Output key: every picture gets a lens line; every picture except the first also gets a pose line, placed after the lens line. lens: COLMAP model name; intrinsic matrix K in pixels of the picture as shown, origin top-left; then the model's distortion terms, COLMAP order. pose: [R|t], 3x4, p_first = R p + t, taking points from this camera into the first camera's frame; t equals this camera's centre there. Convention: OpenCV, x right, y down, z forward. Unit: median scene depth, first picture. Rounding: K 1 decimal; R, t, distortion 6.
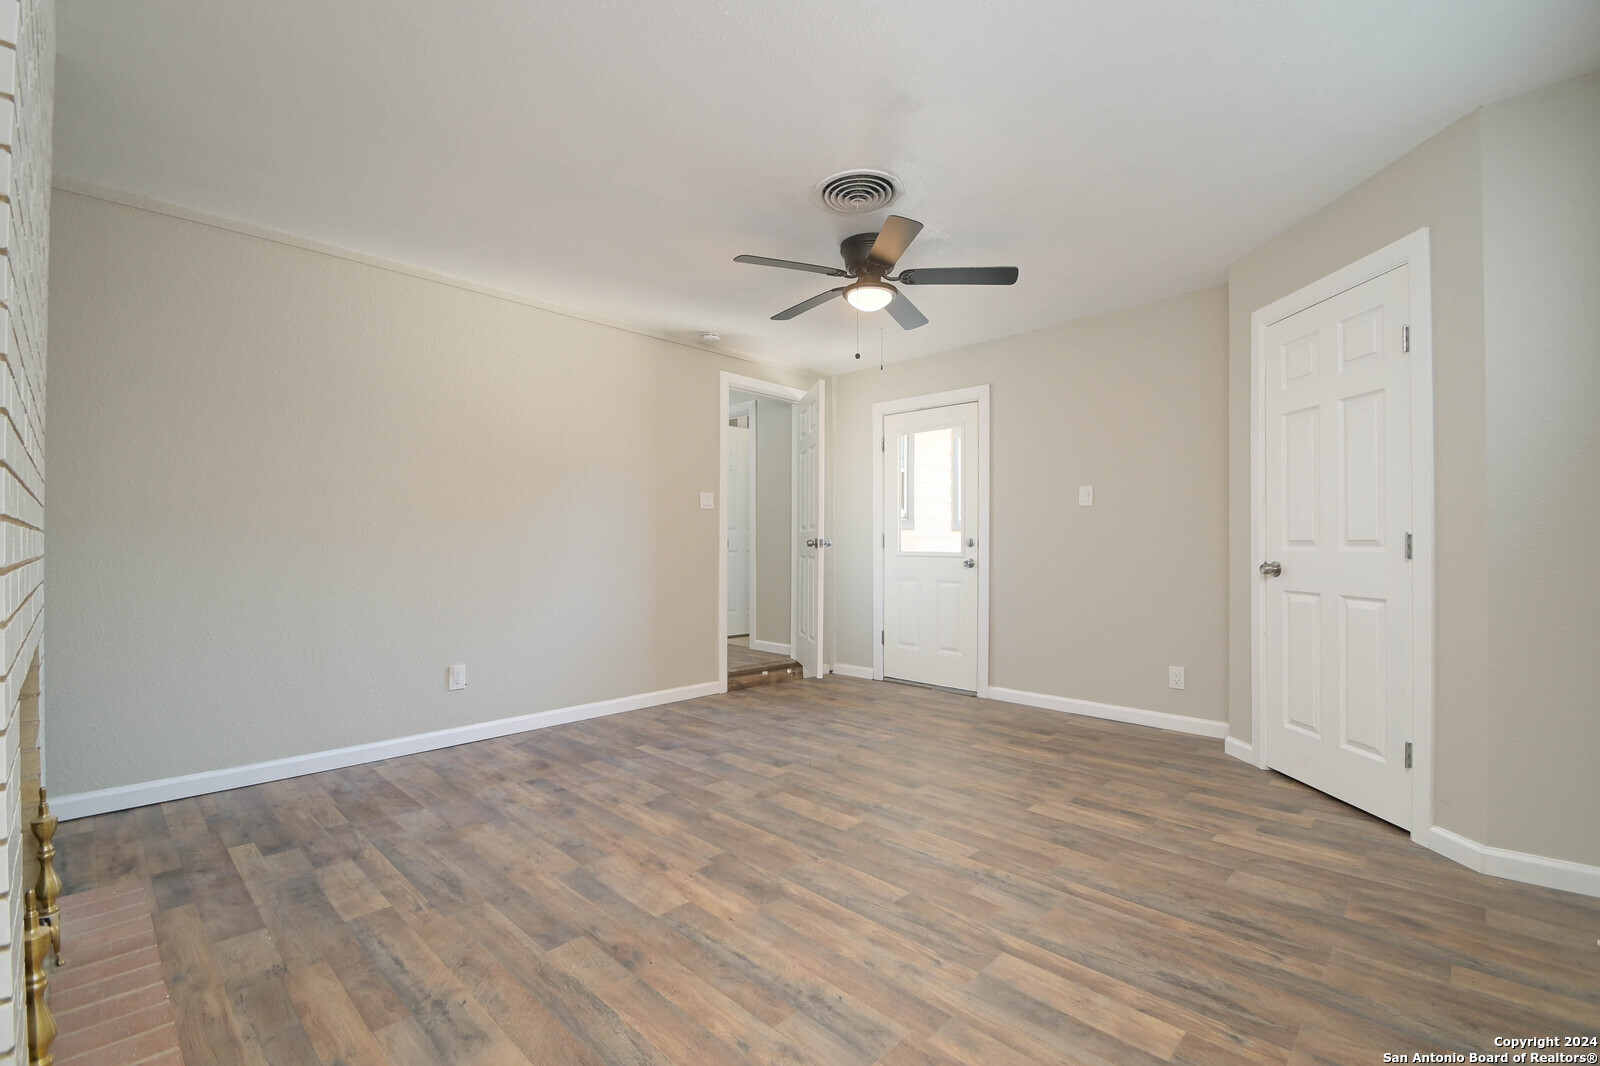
lens RADIAL K [[704.5, 0, 795.9], [0, 704.5, 539.7], [0, 0, 1]] dist [0.004051, -0.008788]
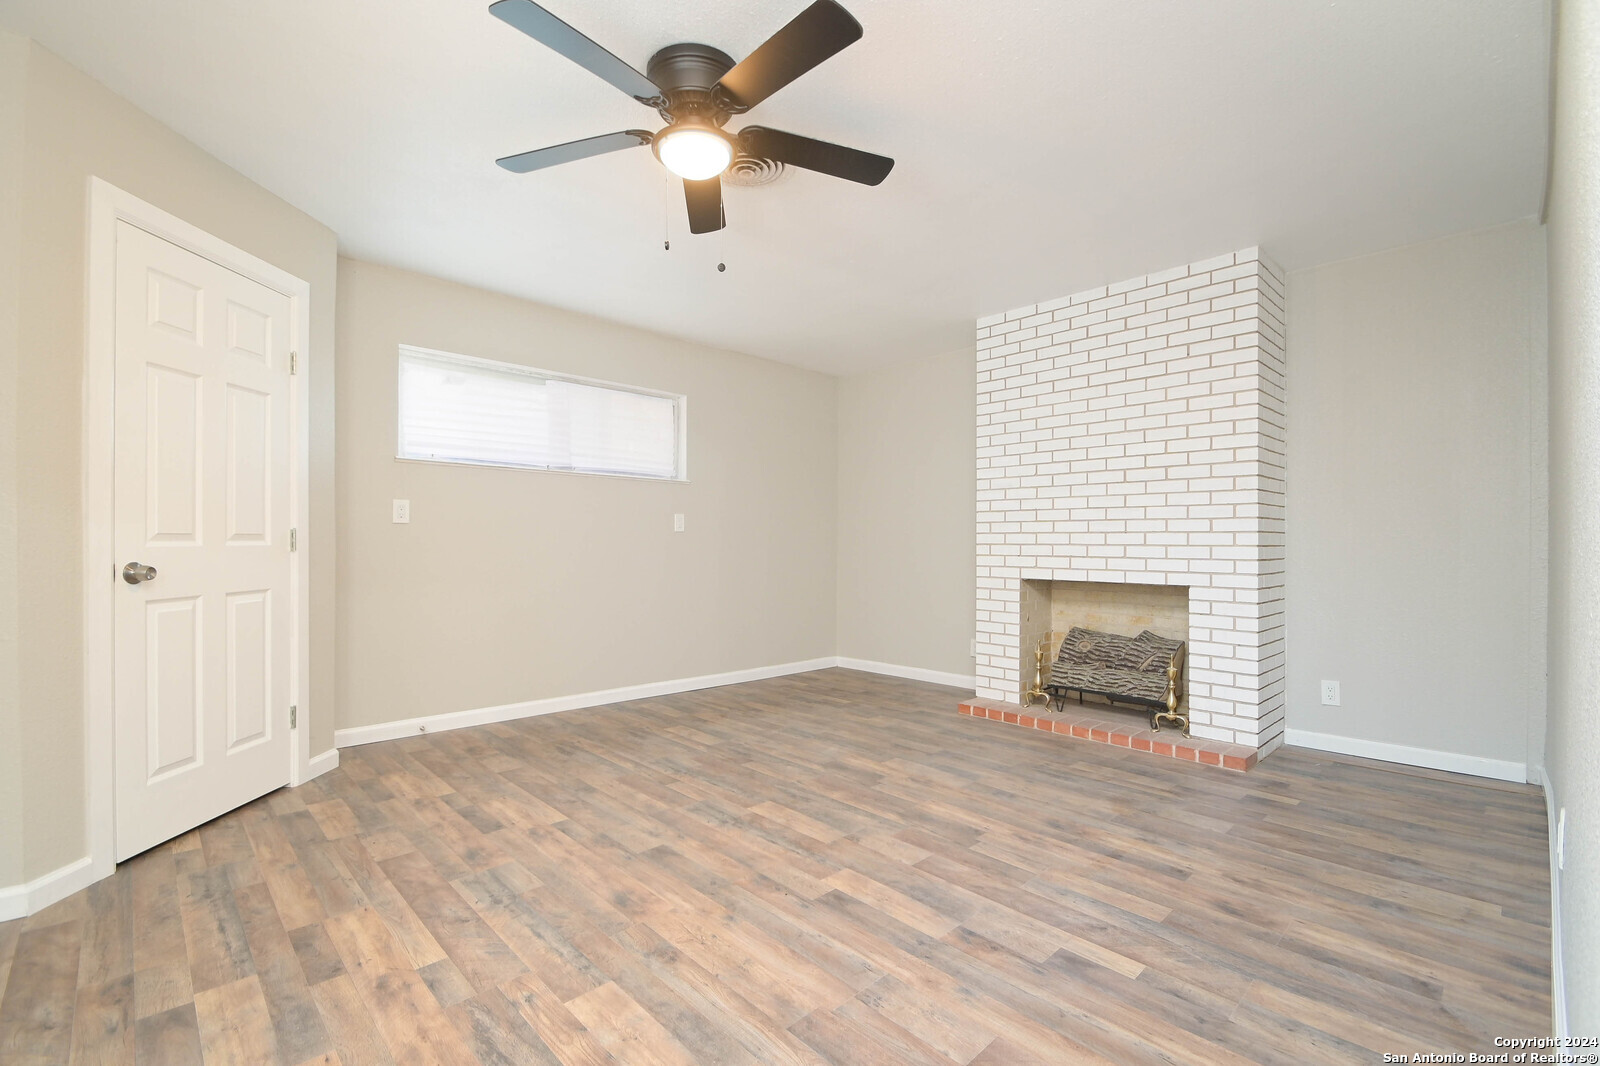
lens RADIAL K [[704.5, 0, 806.8], [0, 704.5, 538.1], [0, 0, 1]] dist [0.004051, -0.008788]
pose [[-0.999713, -0.001253, 0.023939, -0.014896], [-0.001389, 0.999983, -0.005676, 0.010826], [-0.023932, -0.005708, -0.999697, 1.934806]]
